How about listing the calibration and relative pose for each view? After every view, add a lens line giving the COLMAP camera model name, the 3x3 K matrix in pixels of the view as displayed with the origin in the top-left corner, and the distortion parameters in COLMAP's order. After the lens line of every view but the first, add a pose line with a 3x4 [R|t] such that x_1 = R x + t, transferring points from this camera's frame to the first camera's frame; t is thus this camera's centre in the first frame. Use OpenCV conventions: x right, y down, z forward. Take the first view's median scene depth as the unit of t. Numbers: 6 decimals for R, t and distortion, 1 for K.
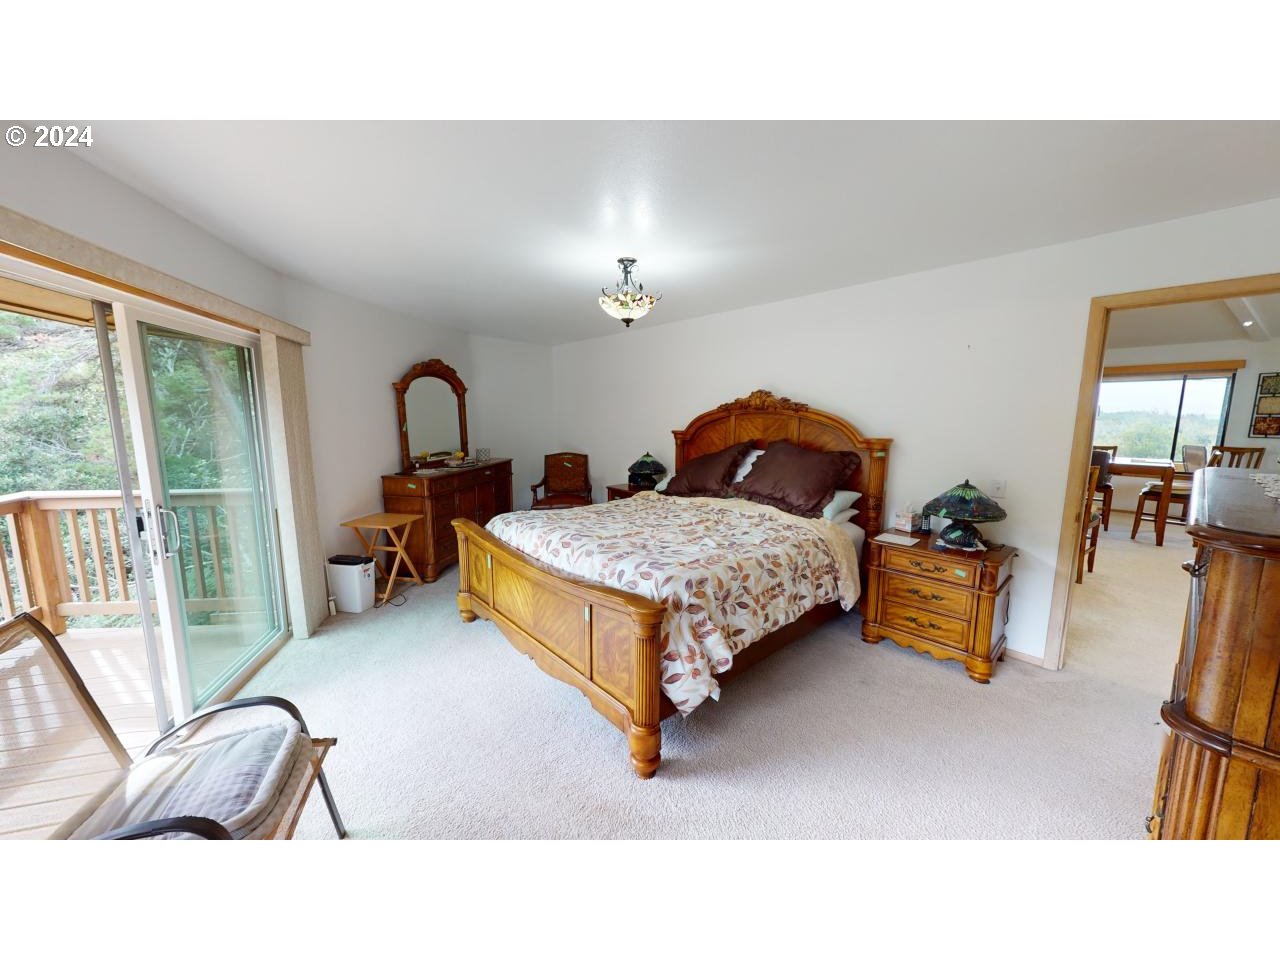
lens RADIAL K [[473.3, 0, 640.0], [0, 473.3, 480.0], [0, 0, 1]] dist [-0.000355, -0.000111]
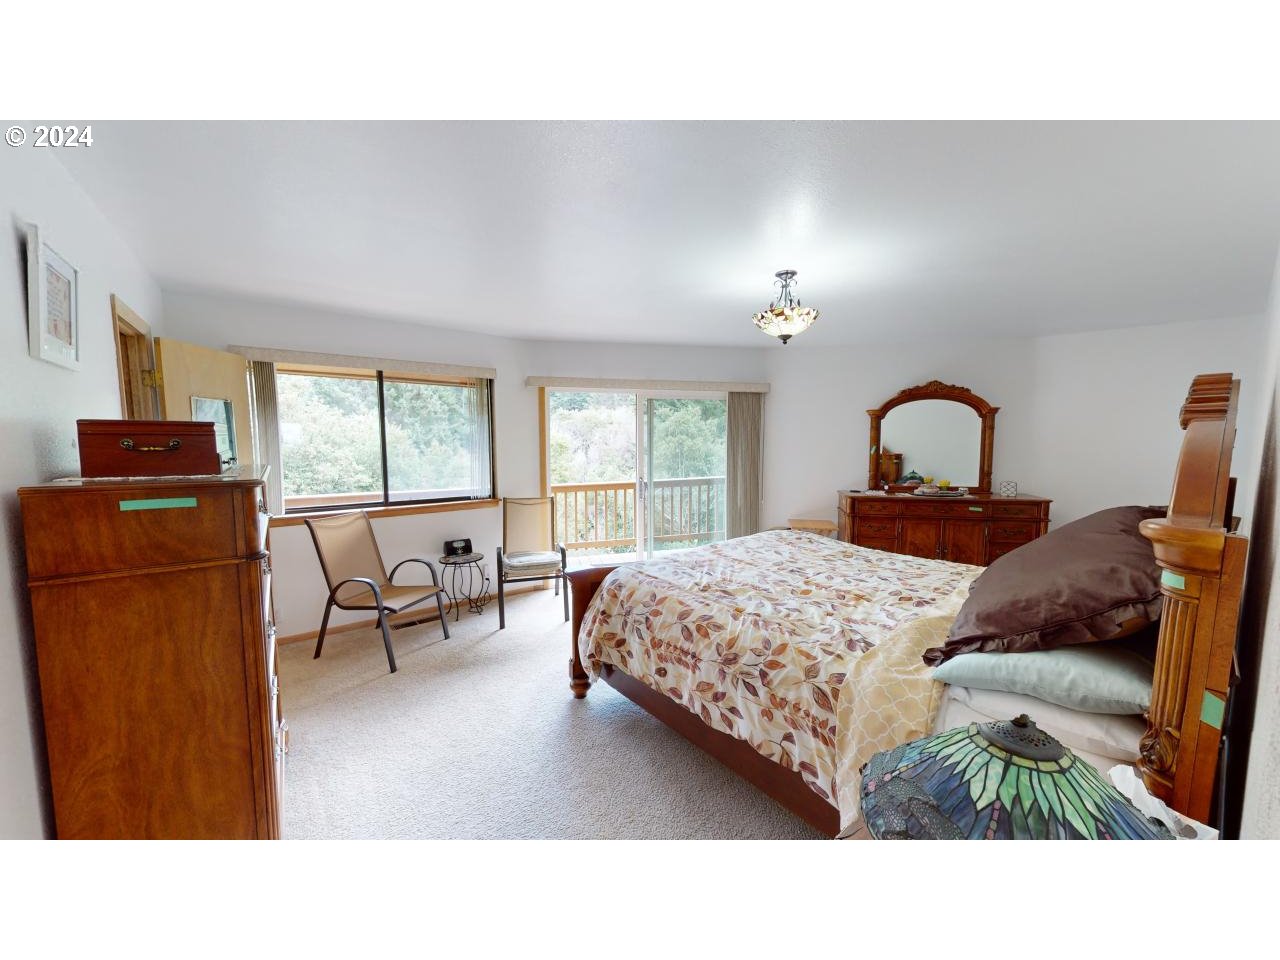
lens RADIAL K [[473.3, 0, 640.0], [0, 473.3, 480.0], [0, 0, 1]] dist [-0.000355, -0.000111]
pose [[-0.059284, 0.088850, -0.994279, 0.953158], [-0.139079, 0.985581, 0.096366, -0.115387], [0.988505, 0.143996, -0.046072, 0.823219]]
